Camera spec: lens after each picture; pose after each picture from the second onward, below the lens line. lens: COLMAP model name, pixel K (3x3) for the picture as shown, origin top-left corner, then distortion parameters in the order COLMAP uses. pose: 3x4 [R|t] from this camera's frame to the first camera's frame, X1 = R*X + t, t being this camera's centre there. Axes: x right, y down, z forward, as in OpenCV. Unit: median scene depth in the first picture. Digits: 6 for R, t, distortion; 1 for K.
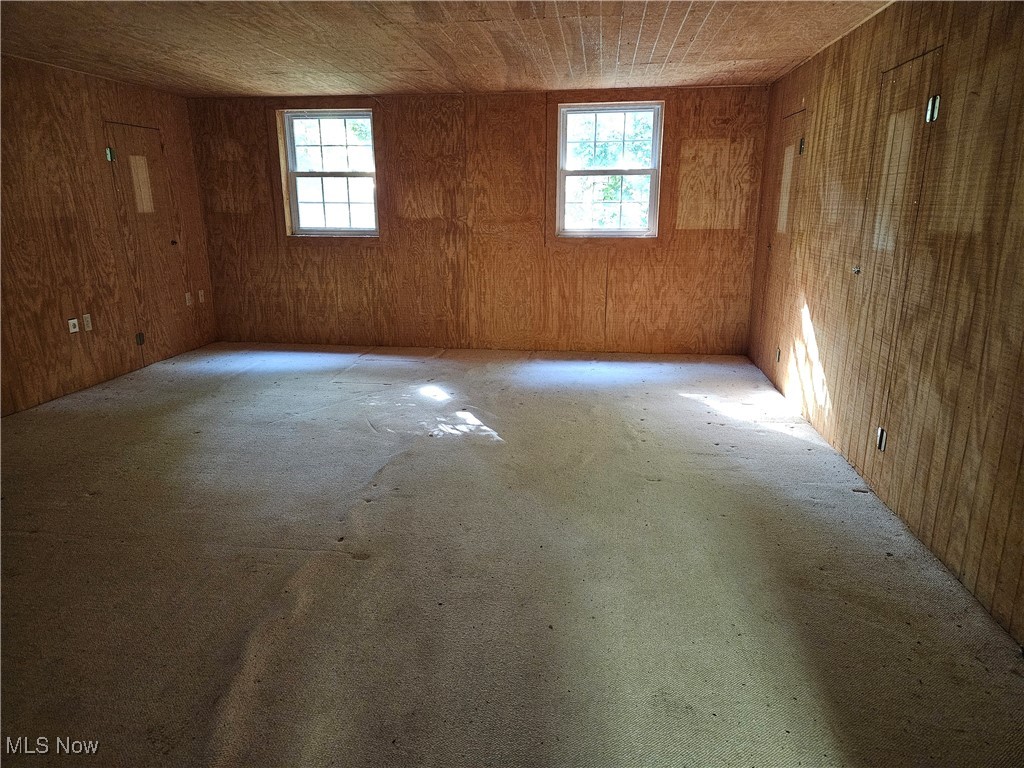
lens RADIAL K [[678.3, 0, 506.8], [0, 678.3, 382.7], [0, 0, 1]] dist [0.069269, -0.062465]
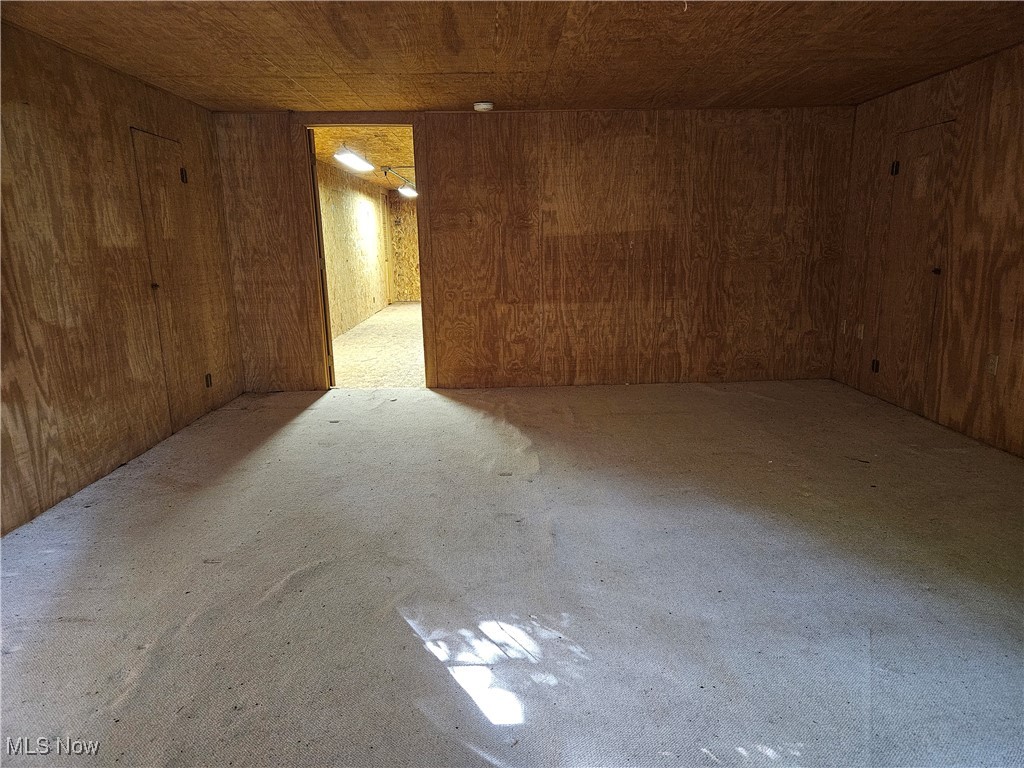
lens RADIAL K [[678.3, 0, 506.8], [0, 678.3, 382.7], [0, 0, 1]] dist [0.069269, -0.062465]
pose [[-0.988206, 0.050093, -0.144708, -0.011443], [-0.019499, 0.896127, 0.443369, -0.232577], [0.151887, 0.440962, -0.884581, 0.948102]]
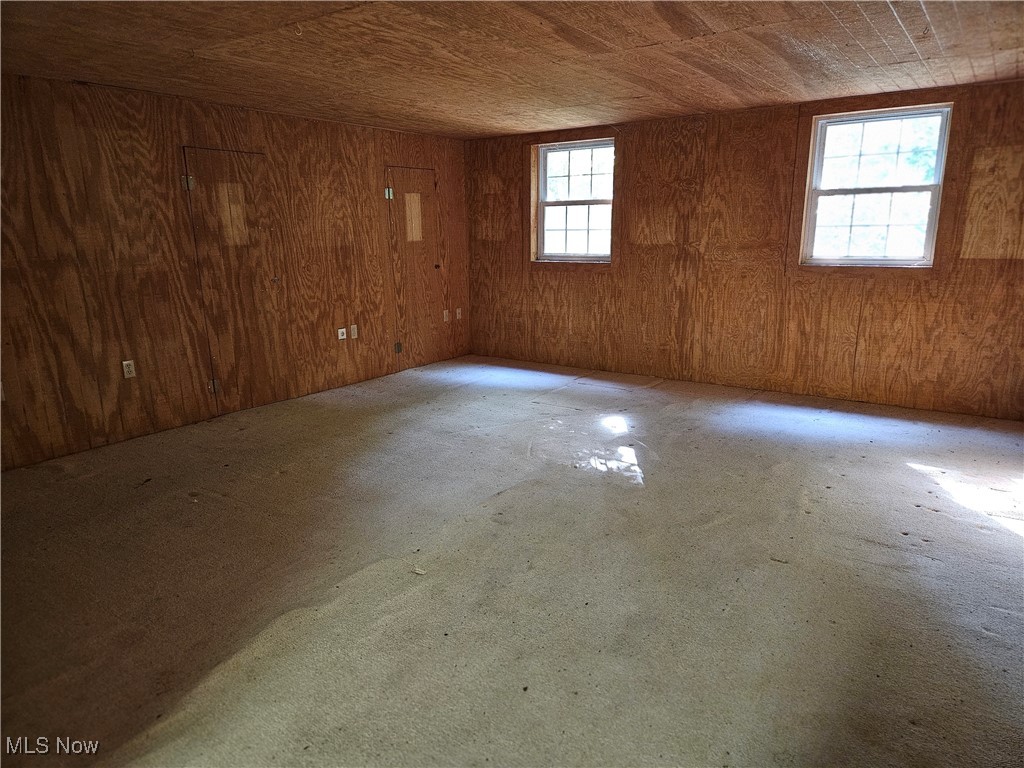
lens RADIAL K [[678.3, 0, 506.8], [0, 678.3, 382.7], [0, 0, 1]] dist [0.069269, -0.062465]
pose [[0.886892, 0.094974, -0.452110, 0.157570], [-0.107448, 0.994209, -0.001926, -0.020990], [0.449308, 0.050287, 0.891960, 0.046805]]
